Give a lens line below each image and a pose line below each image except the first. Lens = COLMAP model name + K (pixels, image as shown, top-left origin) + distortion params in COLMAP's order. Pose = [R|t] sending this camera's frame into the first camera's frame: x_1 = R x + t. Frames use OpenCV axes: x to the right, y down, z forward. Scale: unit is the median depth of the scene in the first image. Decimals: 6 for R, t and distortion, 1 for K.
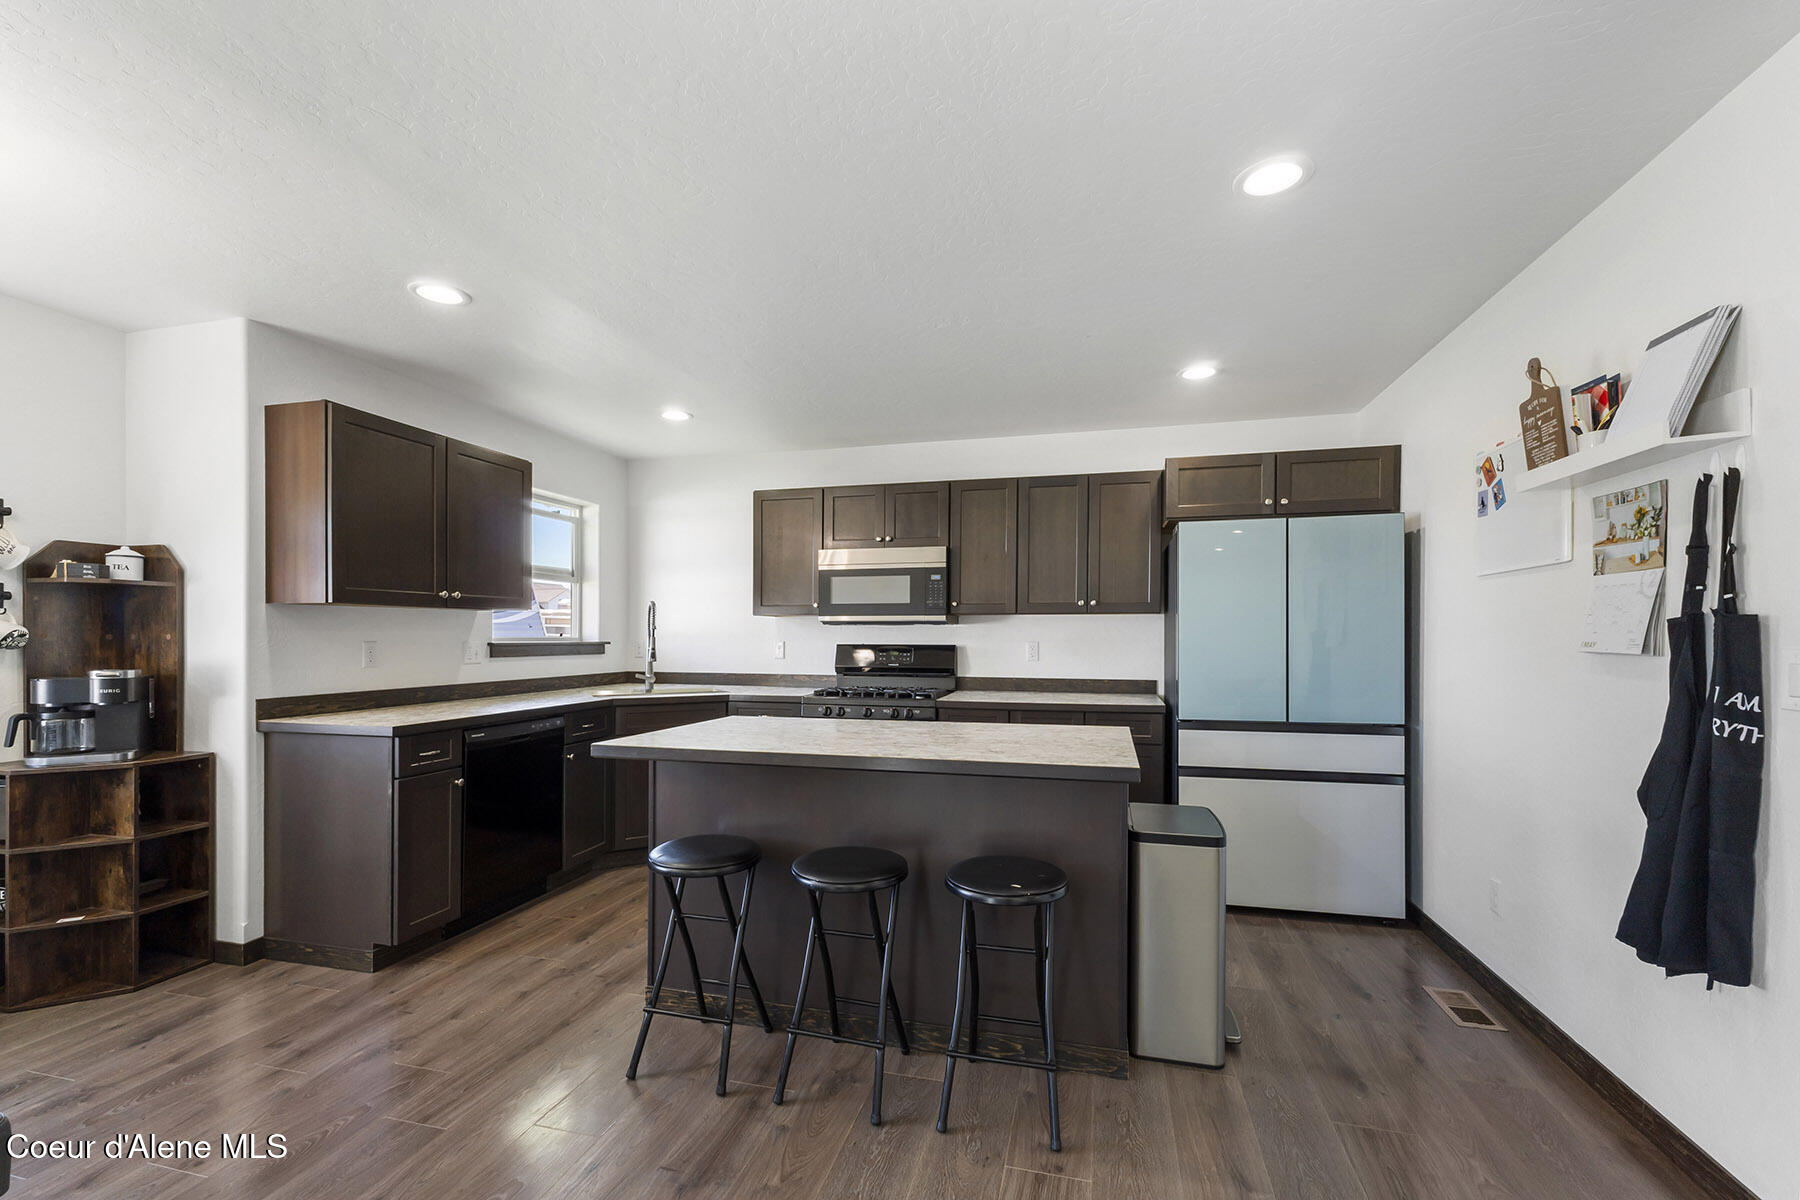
lens RADIAL K [[771.7, 0, 896.8], [0, 771.7, 640.0], [0, 0, 1]] dist [0.007312, -0.000663]
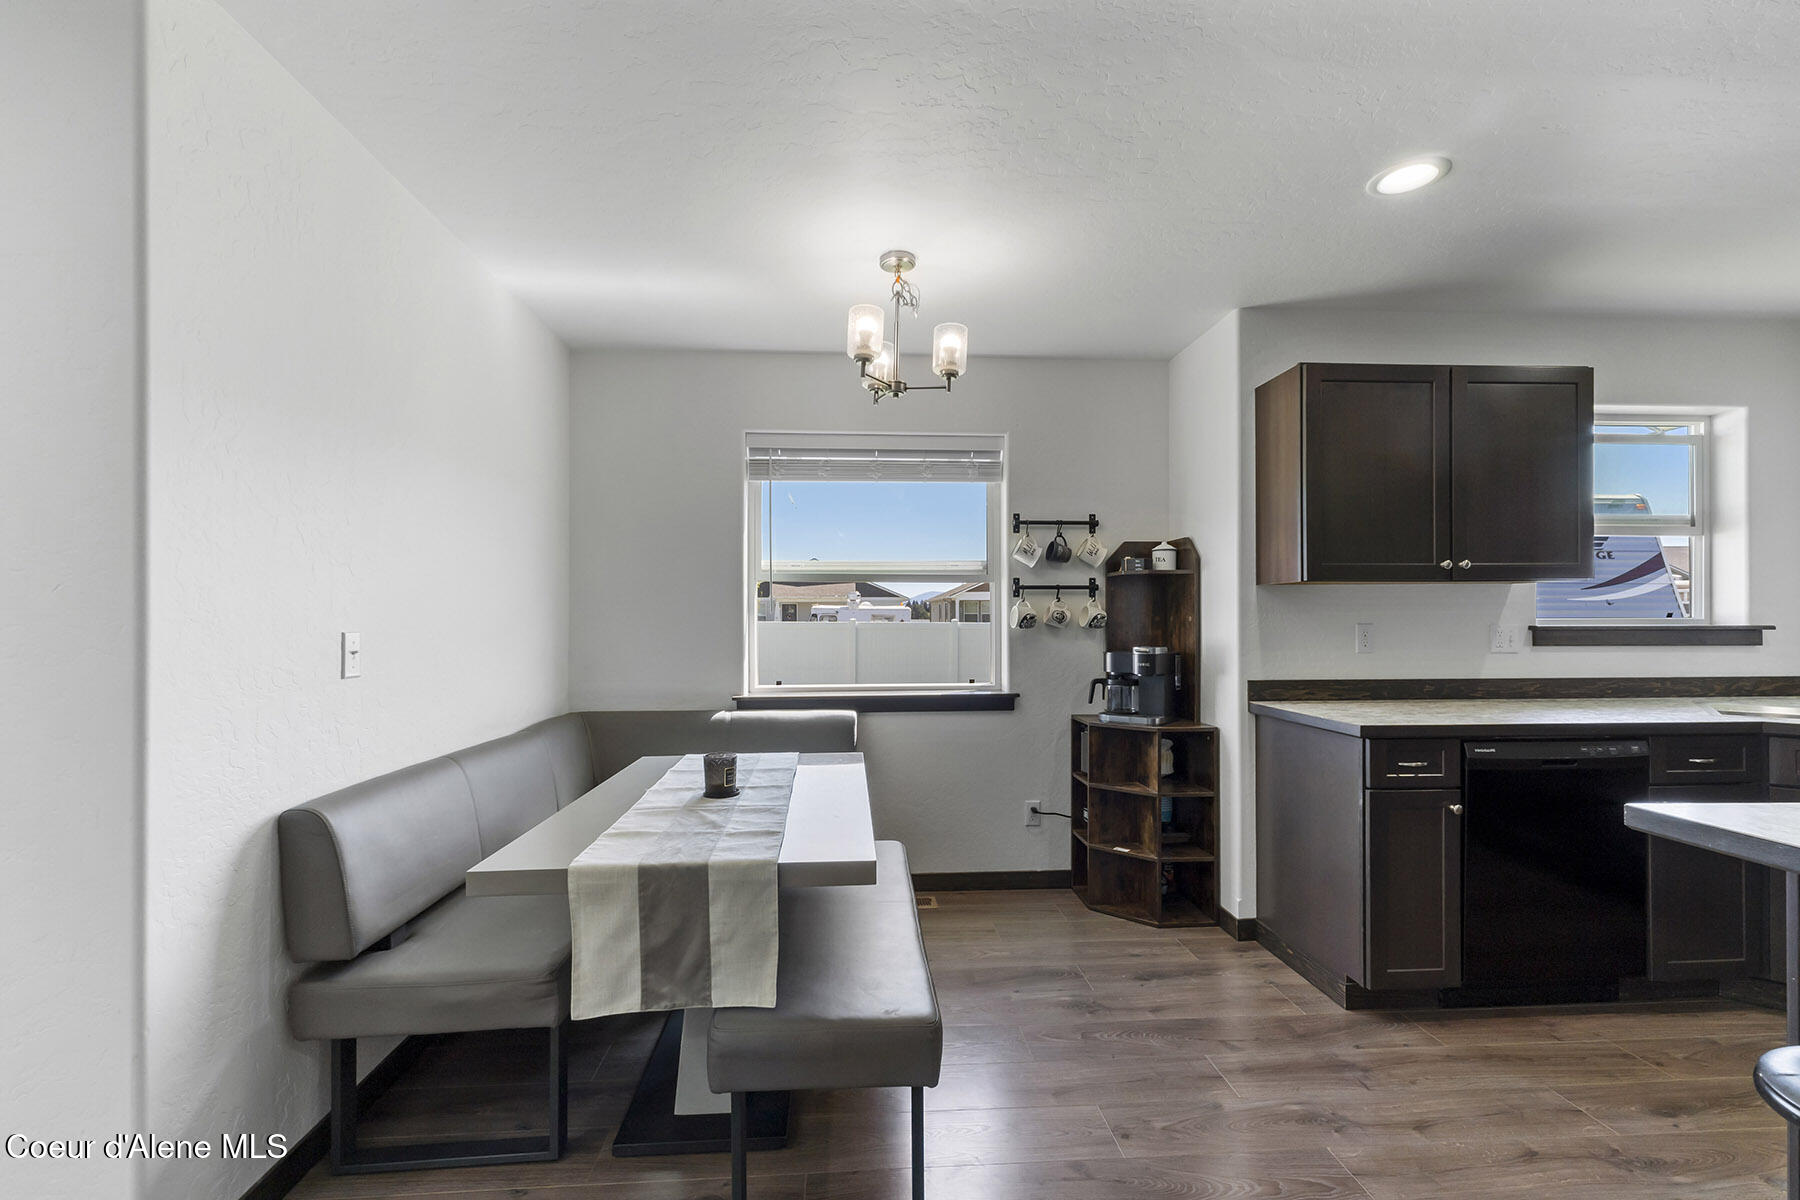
lens RADIAL K [[771.7, 0, 896.1], [0, 771.7, 613.9], [0, 0, 1]] dist [0.007312, -0.000663]
pose [[0.321135, -0.007929, -0.947000, -0.018647], [-0.002439, 0.999955, -0.009199, 0.000220], [0.947030, 0.005264, 0.321101, 0.240207]]
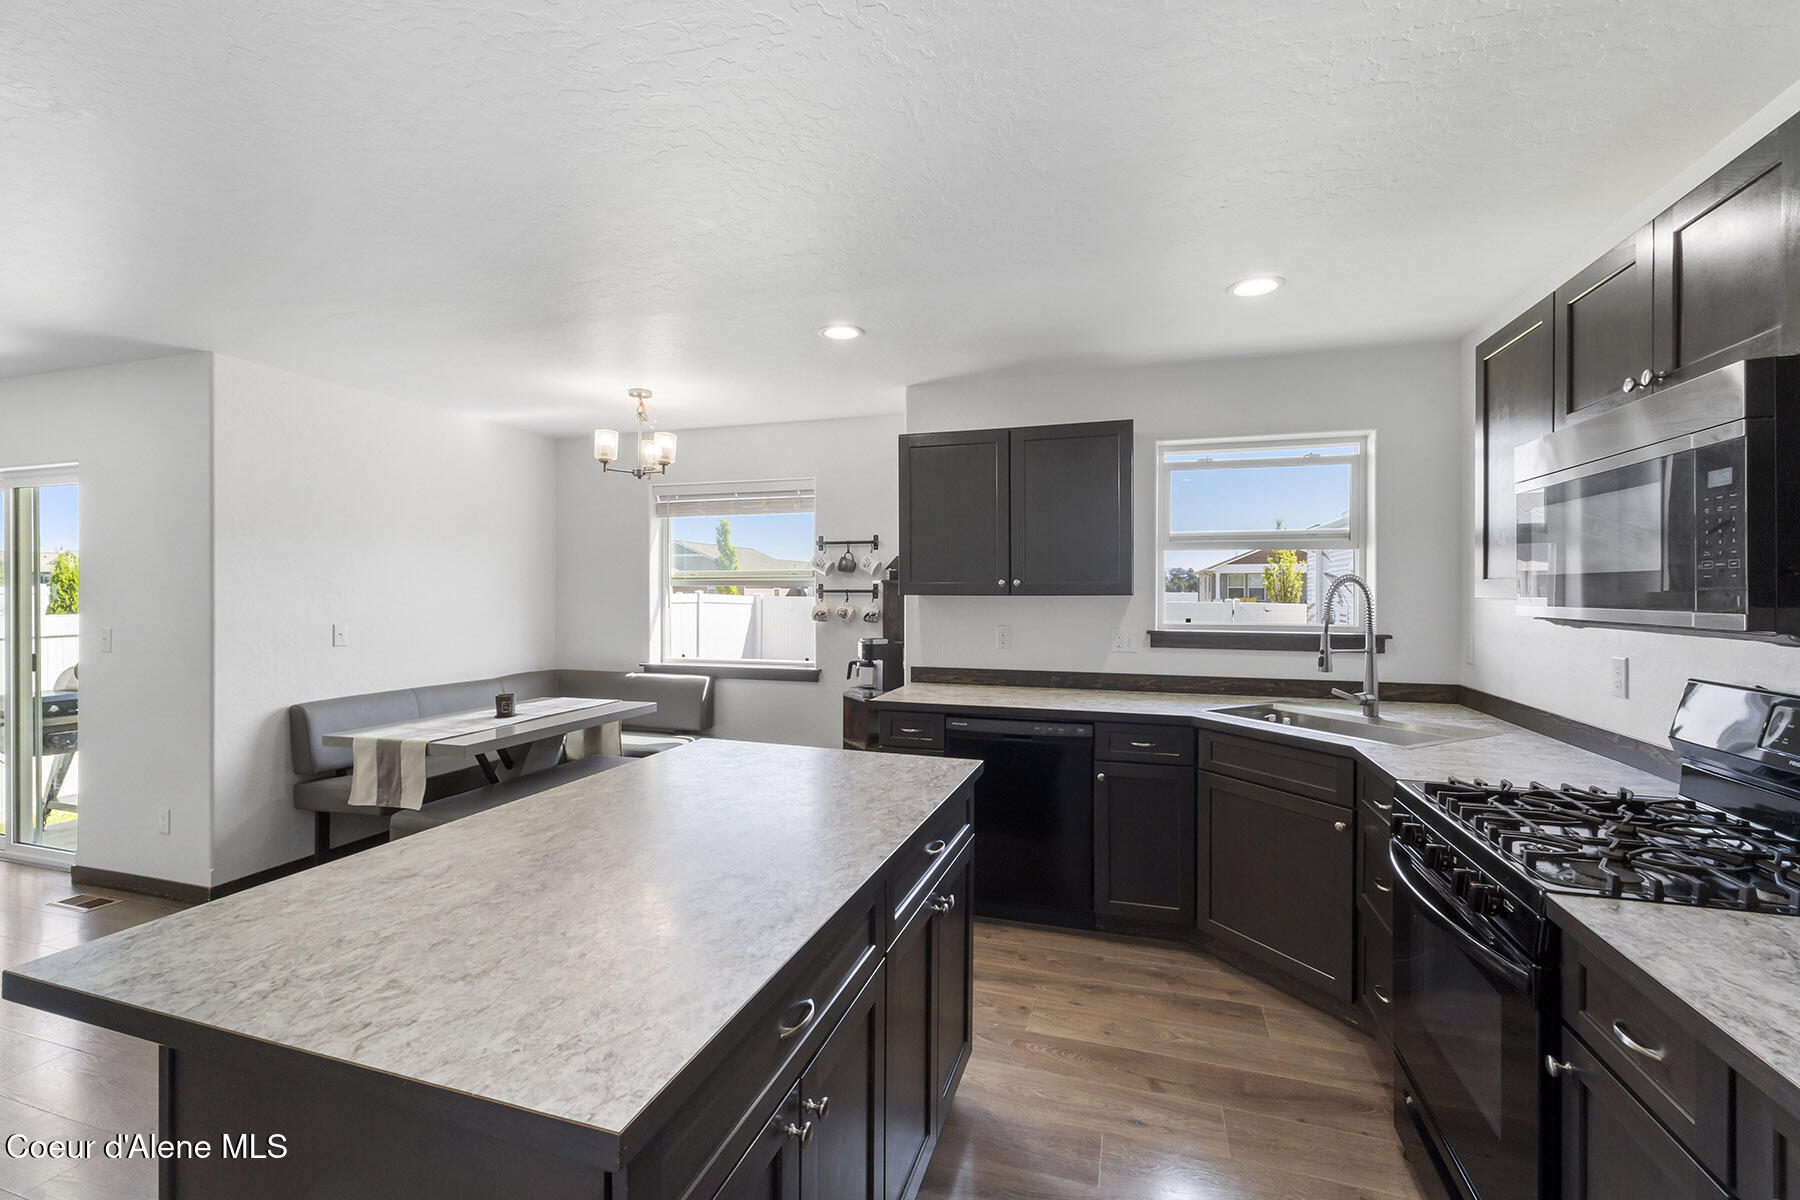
lens RADIAL K [[771.7, 0, 891.0], [0, 771.7, 589.0], [0, 0, 1]] dist [0.007312, -0.000663]
pose [[-0.050165, -0.002421, -0.998738, 0.505974], [-0.007529, 0.999970, -0.002045, -0.054000], [0.998713, 0.007417, -0.050182, 1.023349]]
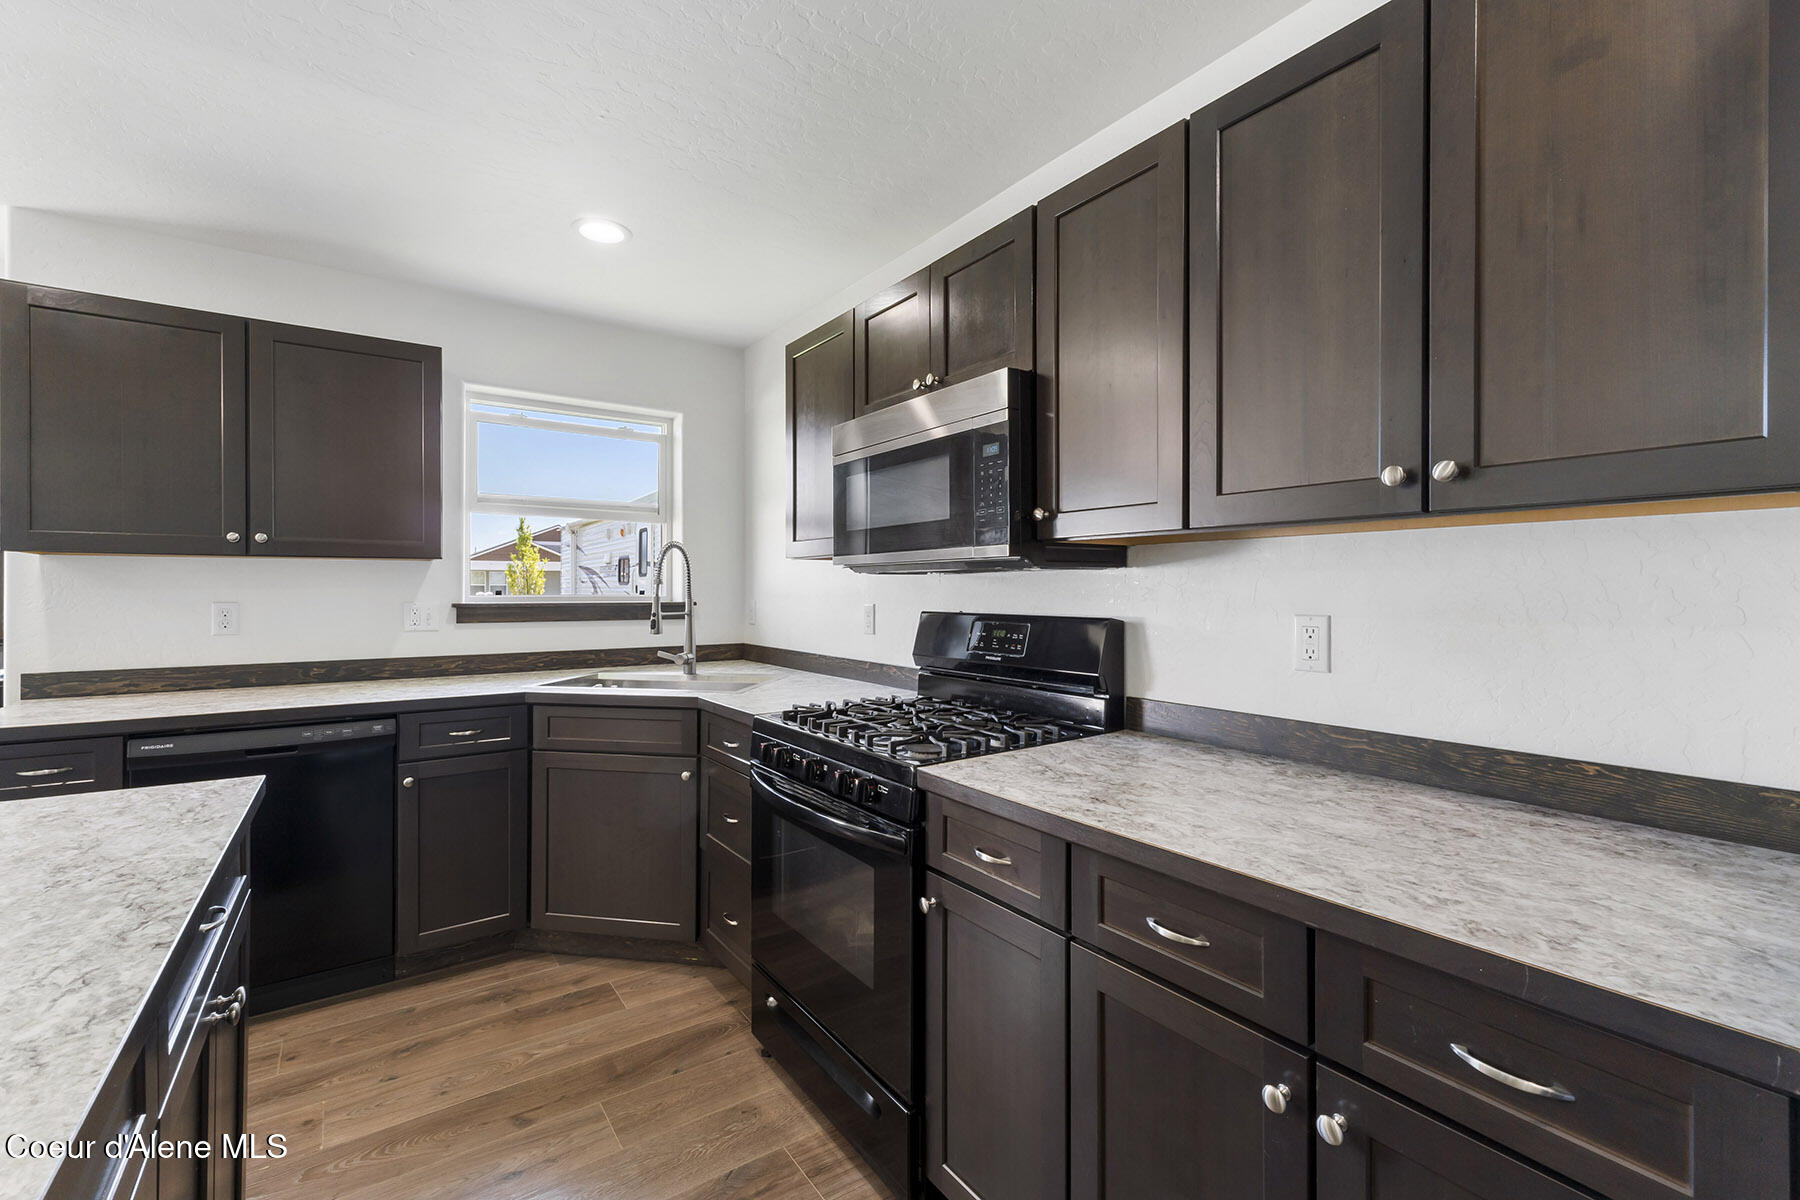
lens RADIAL K [[771.7, 0, 900.4], [0, 771.7, 587.2], [0, 0, 1]] dist [0.007312, -0.000663]
pose [[0.768075, -0.003043, -0.640353, 0.392190], [-0.003511, 0.999954, -0.008963, -0.009639], [0.640351, 0.009133, 0.768028, 0.955928]]
